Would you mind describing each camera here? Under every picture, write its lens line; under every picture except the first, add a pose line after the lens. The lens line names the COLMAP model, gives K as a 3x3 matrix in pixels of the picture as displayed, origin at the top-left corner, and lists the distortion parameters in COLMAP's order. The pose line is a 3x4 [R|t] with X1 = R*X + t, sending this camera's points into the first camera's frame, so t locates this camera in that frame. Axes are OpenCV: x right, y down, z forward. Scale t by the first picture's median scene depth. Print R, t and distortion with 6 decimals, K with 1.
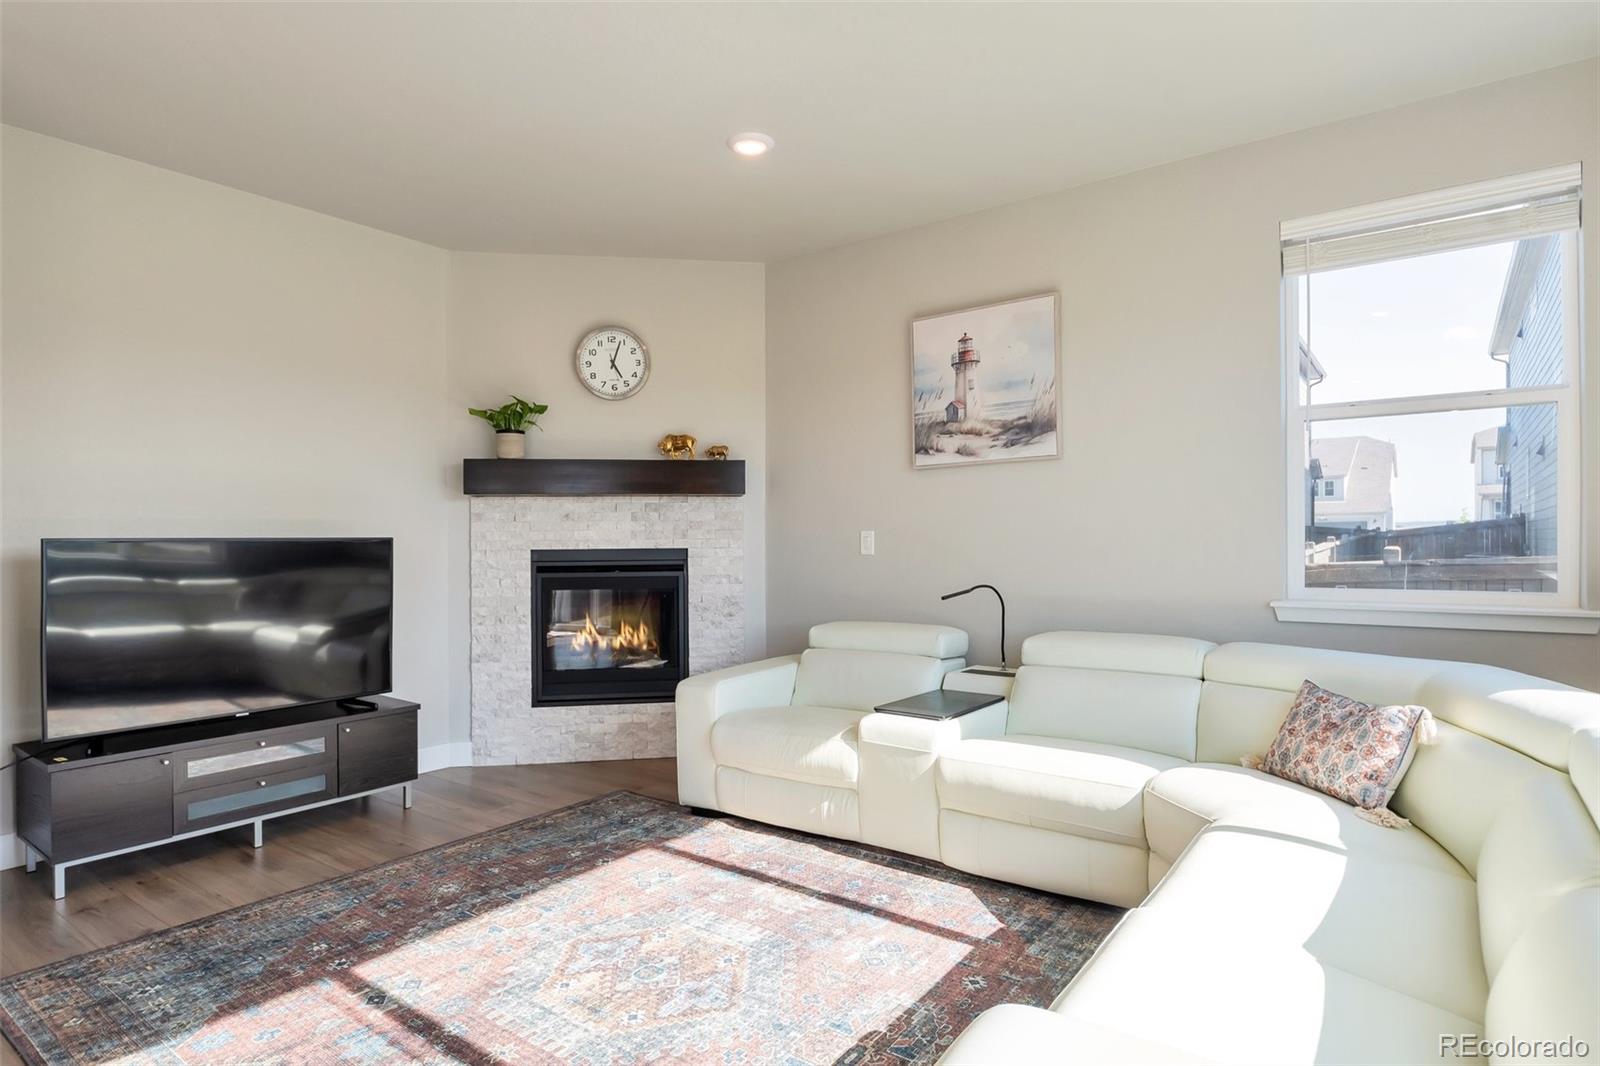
lens RADIAL K [[856.5, 0, 795.5], [0, 856.5, 538.9], [0, 0, 1]] dist [0.007113, -0.001913]
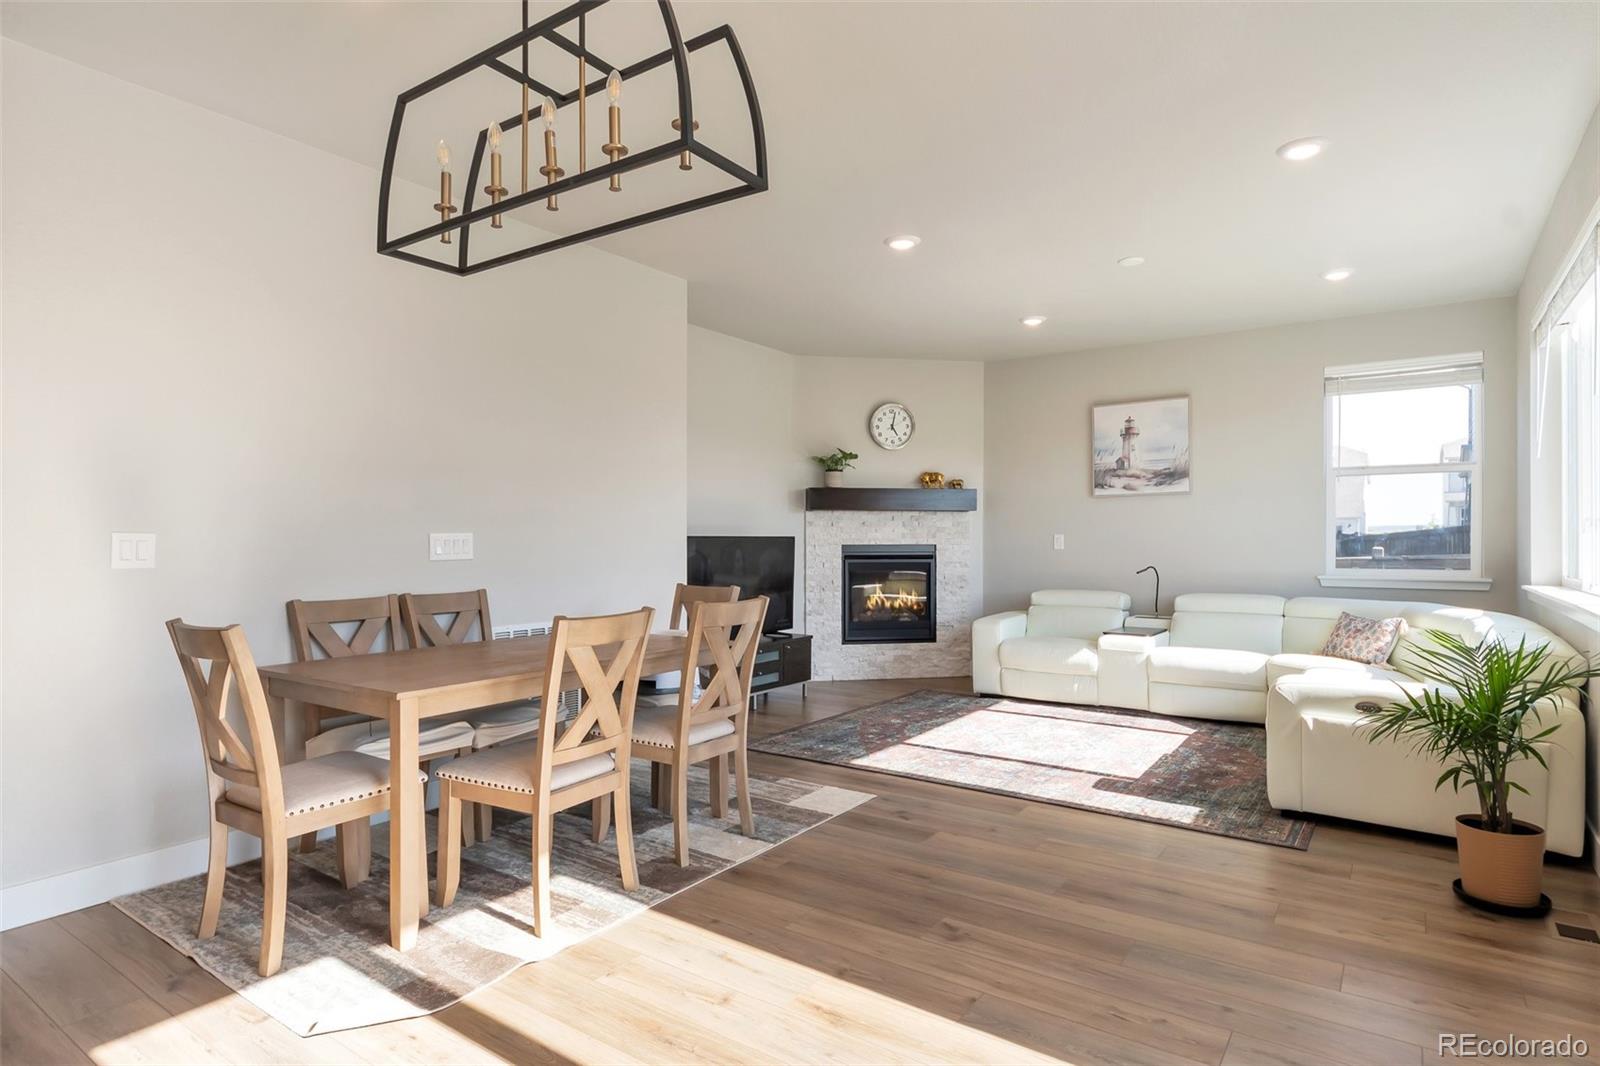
lens RADIAL K [[858.6, 0, 803.6], [0, 858.6, 537.6], [0, 0, 1]] dist [0.025362, 0.001378]
pose [[0.999369, 0.007025, 0.034822, -0.487249], [-0.007011, 0.999975, -0.000515, 0.000839], [-0.034825, 0.000271, 0.999393, -0.648966]]
